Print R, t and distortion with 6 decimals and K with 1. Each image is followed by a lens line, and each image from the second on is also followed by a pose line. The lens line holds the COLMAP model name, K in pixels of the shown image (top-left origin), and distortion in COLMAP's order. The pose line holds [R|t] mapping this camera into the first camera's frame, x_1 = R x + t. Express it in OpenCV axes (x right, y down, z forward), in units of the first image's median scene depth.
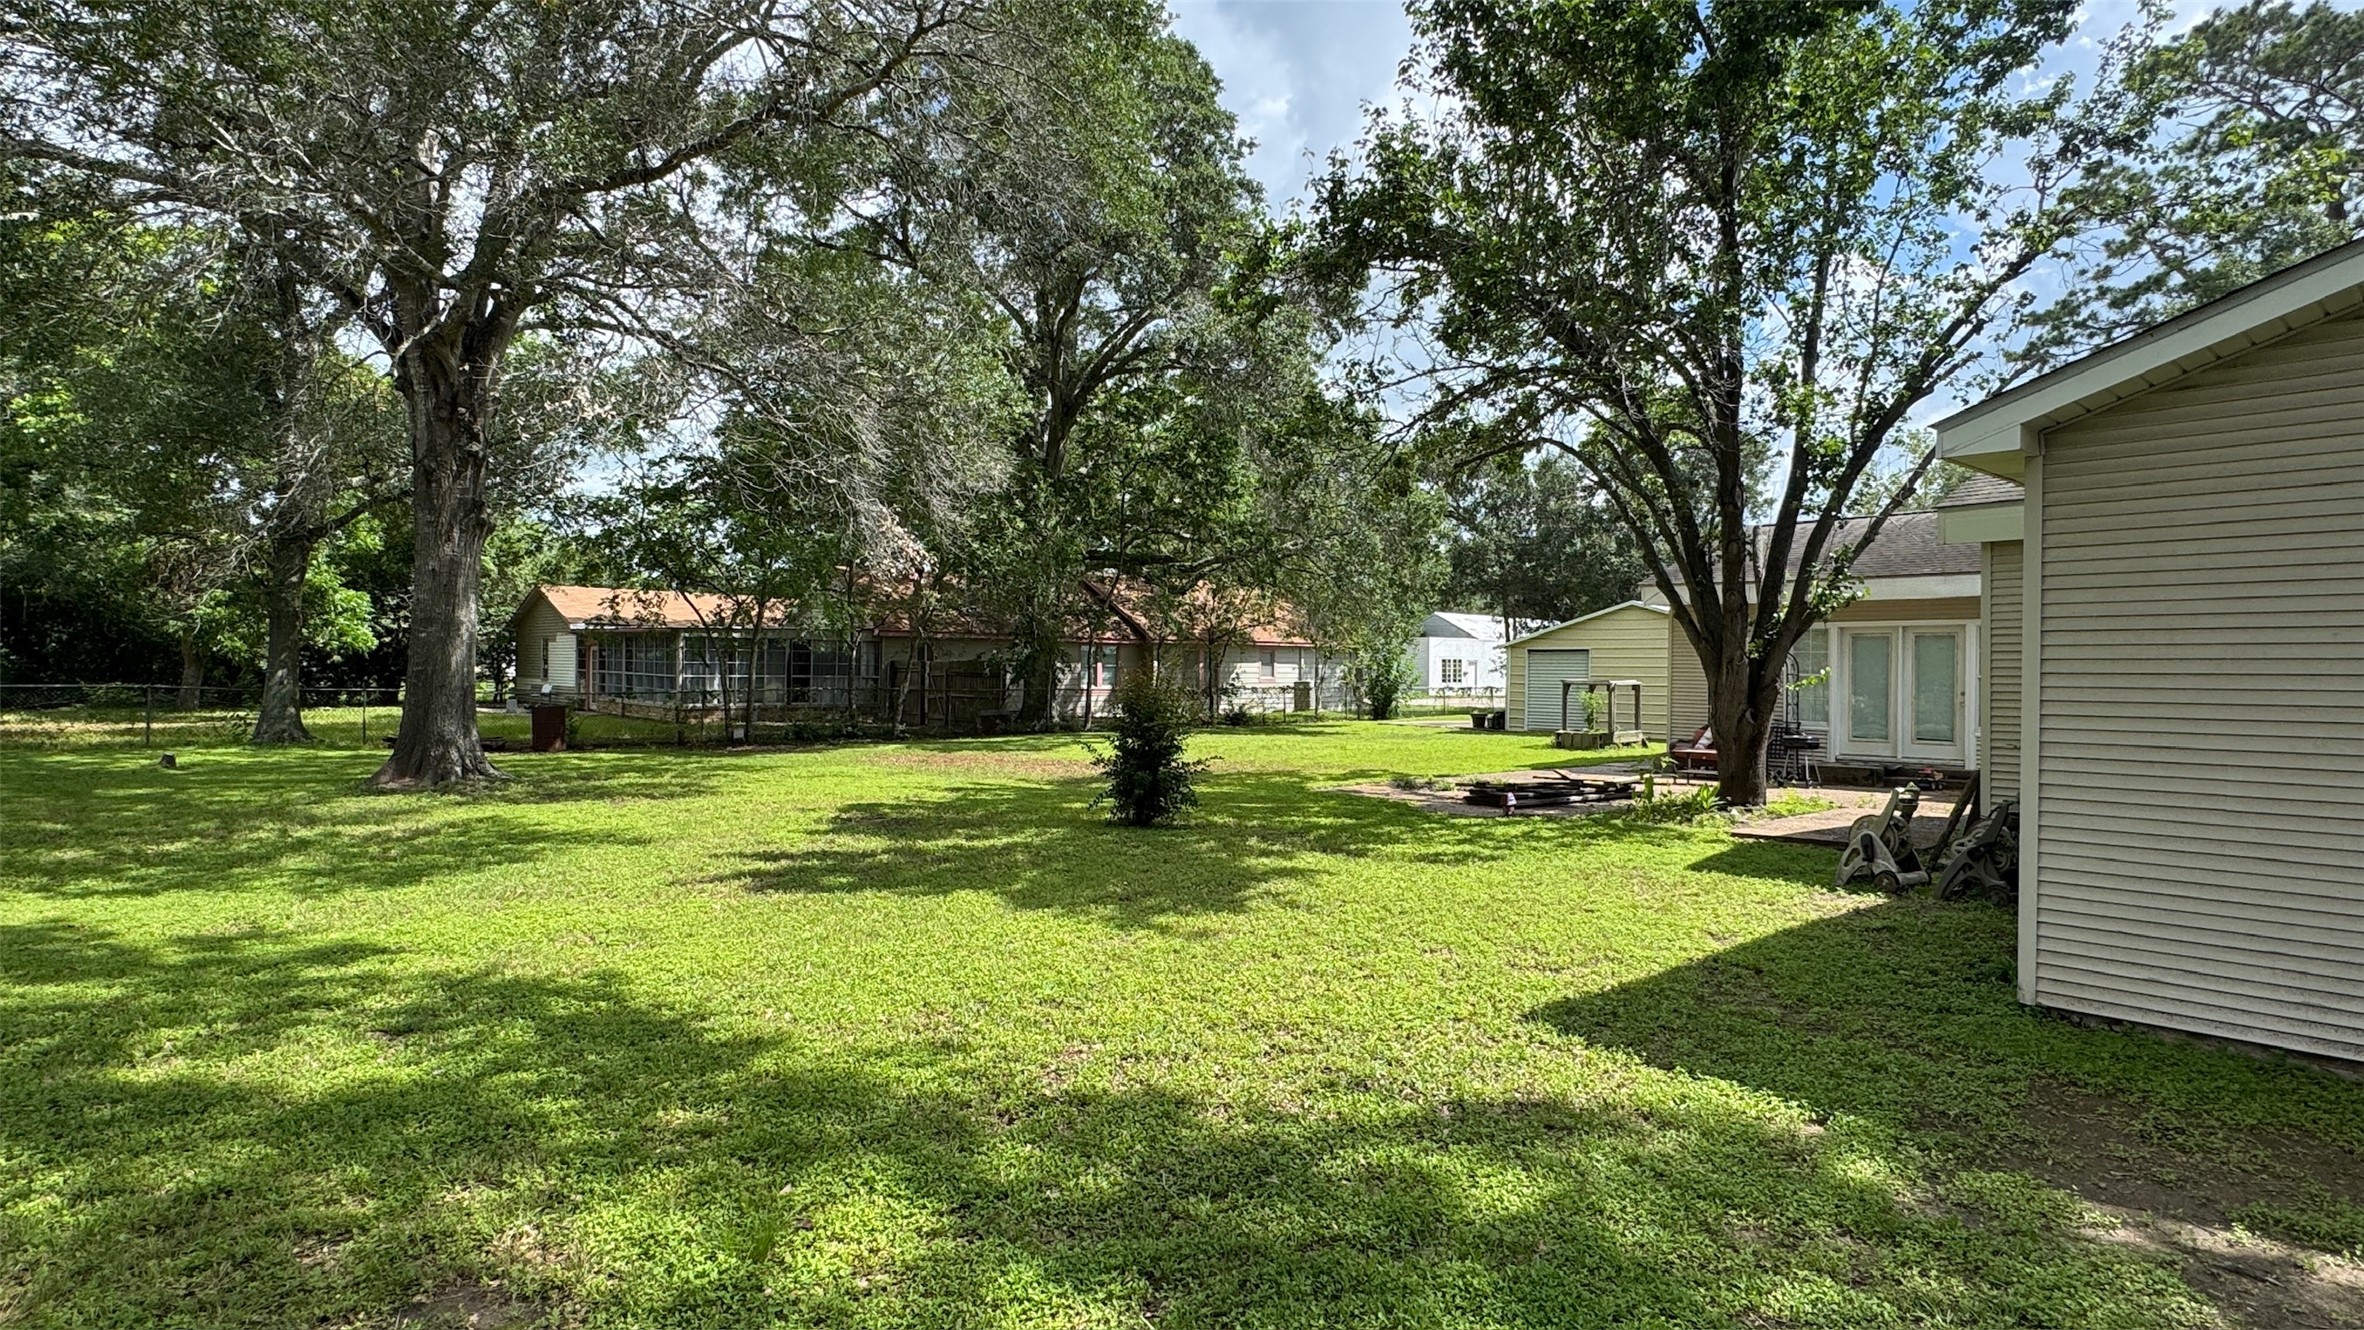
lens RADIAL K [[1269.3, 0, 1182.0], [0, 1269.3, 665.0], [0, 0, 1]] dist [-0.003405, -0.001241]
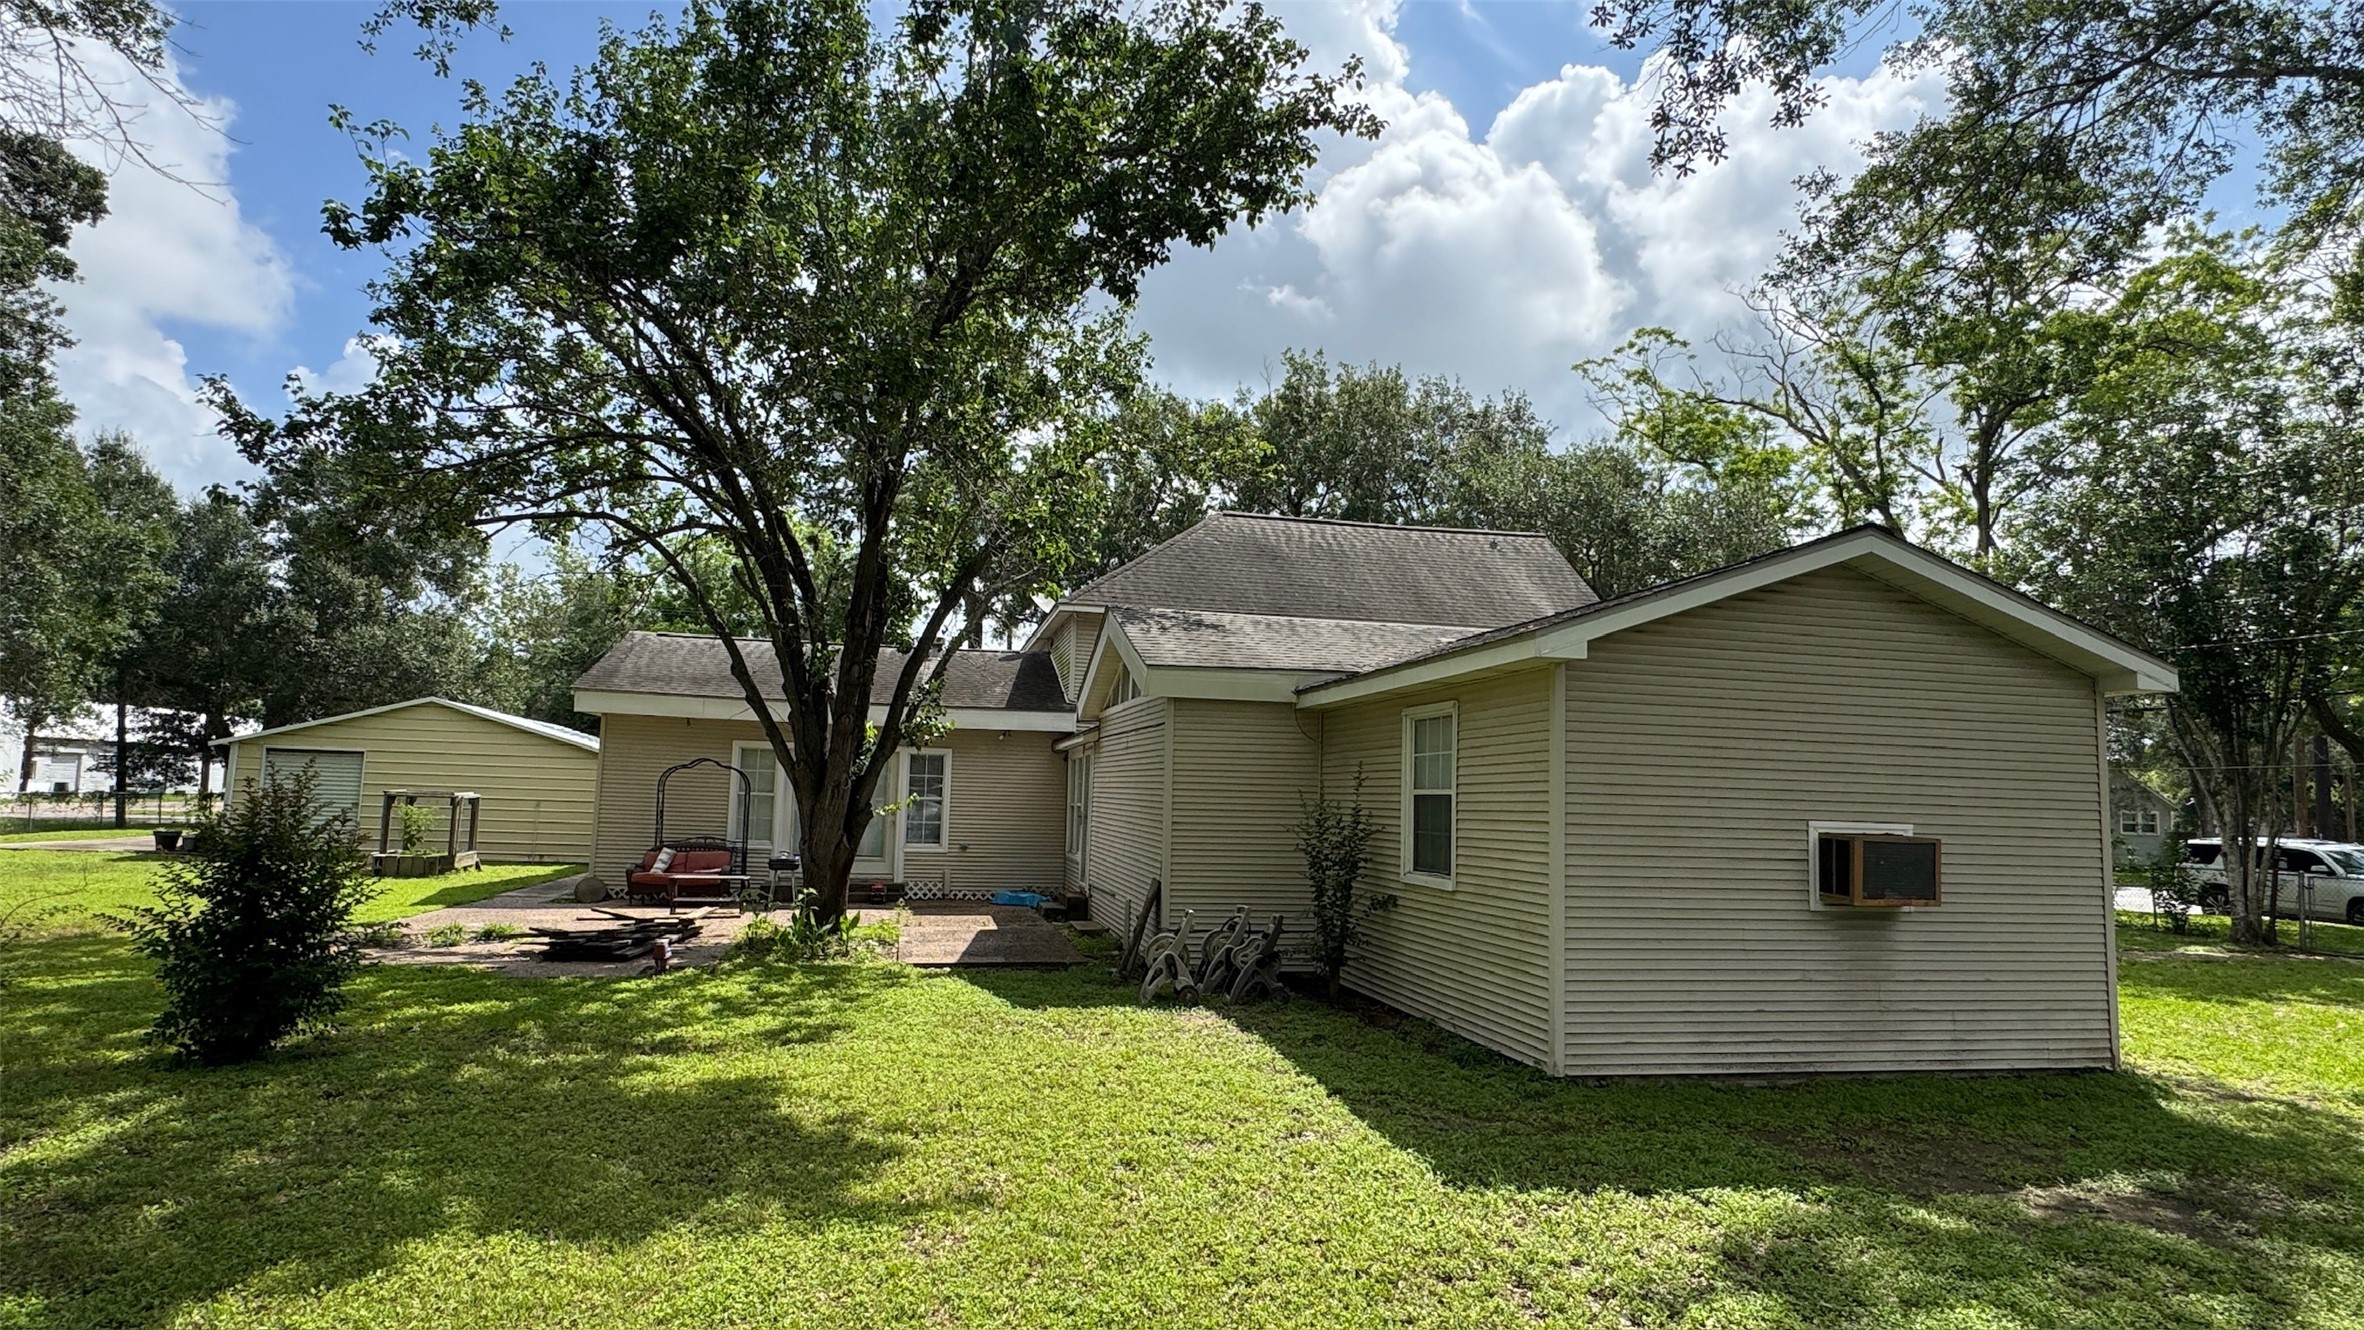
lens RADIAL K [[1269.3, 0, 1182.0], [0, 1269.3, 665.0], [0, 0, 1]] dist [-0.003405, -0.001241]
pose [[0.486472, 0.098546, 0.868121, -0.280000], [-0.028392, 0.994877, -0.097025, -0.007395], [-0.873235, 0.022552, 0.486778, 0.274227]]
